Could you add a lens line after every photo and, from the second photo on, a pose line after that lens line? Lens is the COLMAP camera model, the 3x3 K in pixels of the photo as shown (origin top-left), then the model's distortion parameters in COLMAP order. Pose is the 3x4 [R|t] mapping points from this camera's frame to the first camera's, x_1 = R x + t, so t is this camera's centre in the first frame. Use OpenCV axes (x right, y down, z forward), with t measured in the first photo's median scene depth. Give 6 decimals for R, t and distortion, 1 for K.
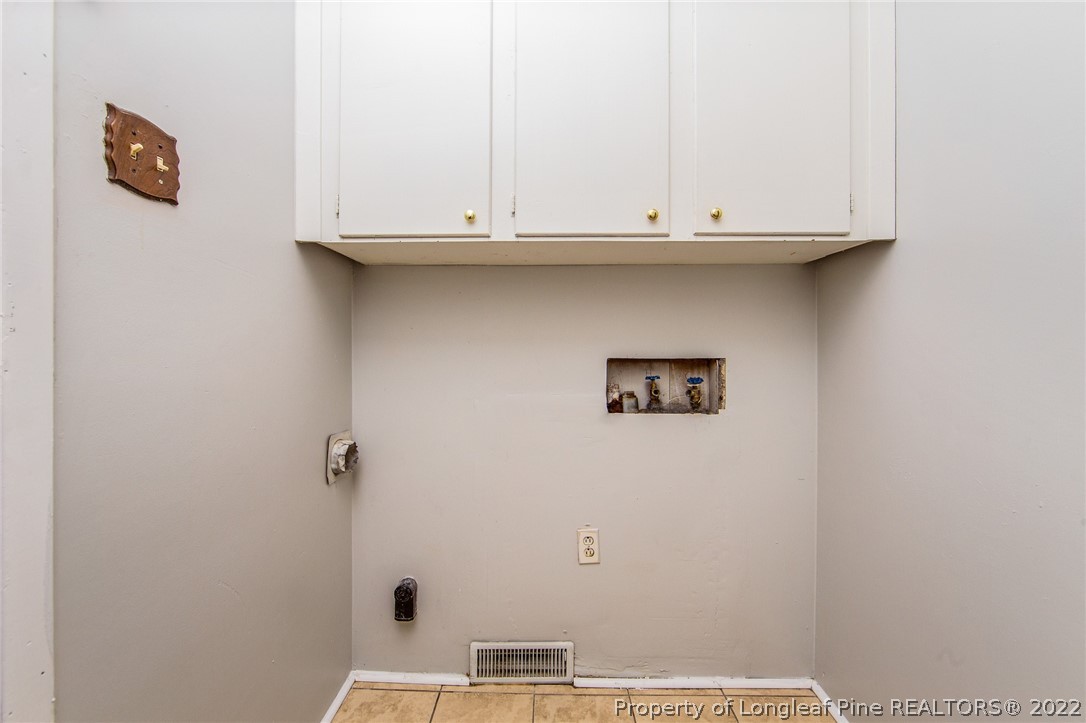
lens RADIAL K [[436.5, 0, 540.7], [0, 436.5, 347.5], [0, 0, 1]] dist [-0.009474, -0.001442]
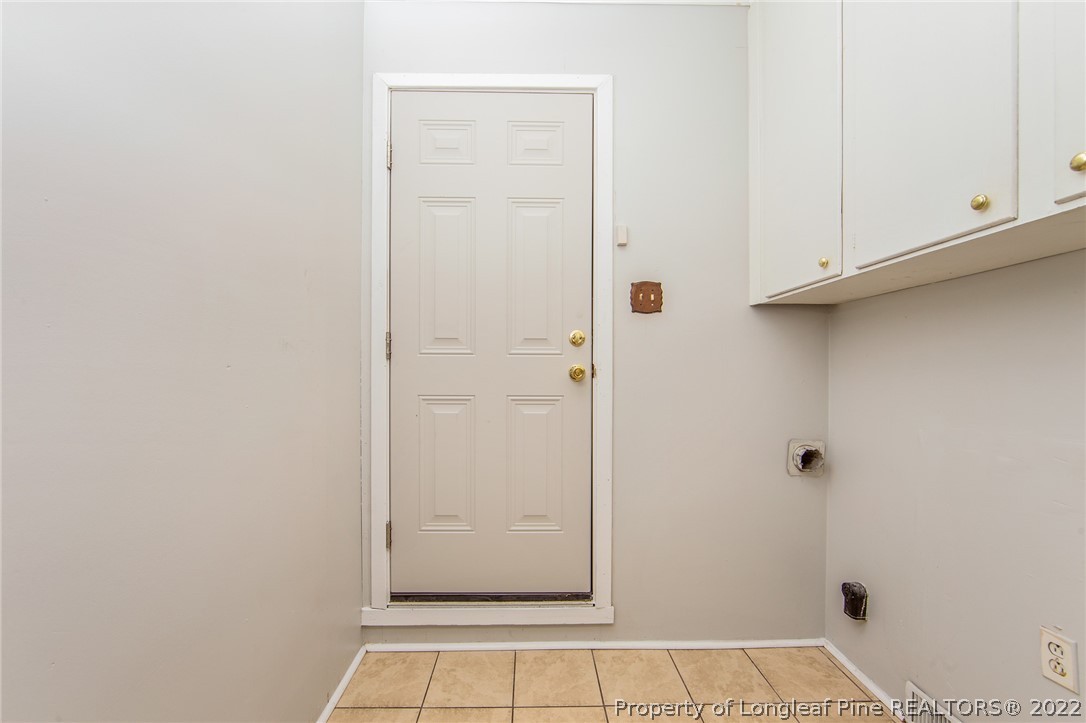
lens RADIAL K [[436.5, 0, 540.2], [0, 436.5, 370.4], [0, 0, 1]] dist [-0.009474, -0.001442]
pose [[0.044118, -0.010901, -0.998967, 0.885267], [0.000908, 0.999940, -0.010872, 0.002035], [0.999026, -0.000428, 0.044125, 0.166345]]
